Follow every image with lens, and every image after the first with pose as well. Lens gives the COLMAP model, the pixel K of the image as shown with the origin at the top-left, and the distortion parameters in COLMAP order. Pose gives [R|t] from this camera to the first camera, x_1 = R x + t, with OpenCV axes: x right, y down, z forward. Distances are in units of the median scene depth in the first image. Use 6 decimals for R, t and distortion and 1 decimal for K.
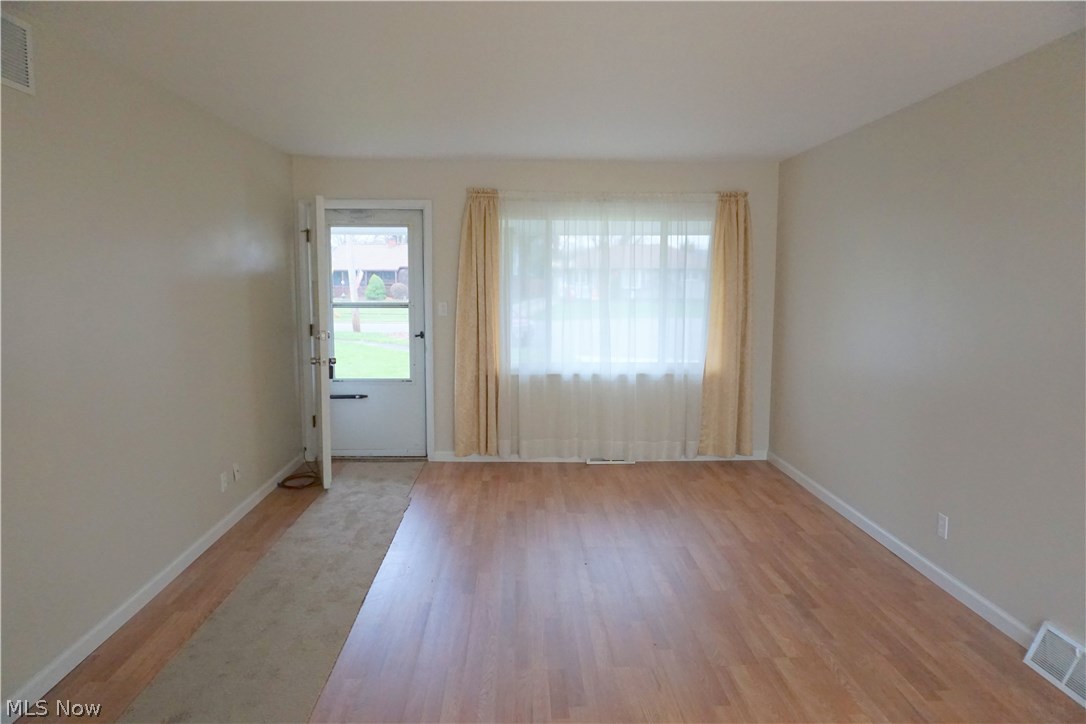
lens RADIAL K [[728.9, 0, 544.2], [0, 728.9, 367.4], [0, 0, 1]] dist [-0.050747, 0.041822]
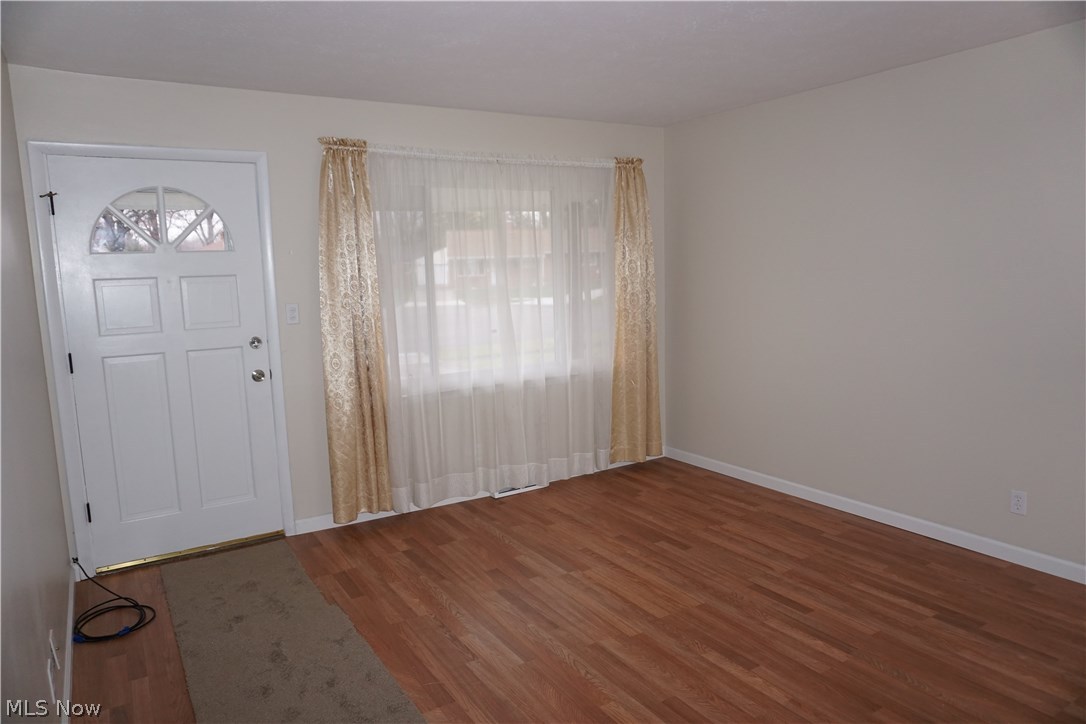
lens RADIAL K [[728.9, 0, 544.2], [0, 728.9, 367.4], [0, 0, 1]] dist [-0.050747, 0.041822]
pose [[0.862283, -0.099357, 0.496584, -0.308130], [0.093081, 0.994954, 0.037444, -0.037013], [-0.497799, 0.013935, 0.867180, 0.325489]]
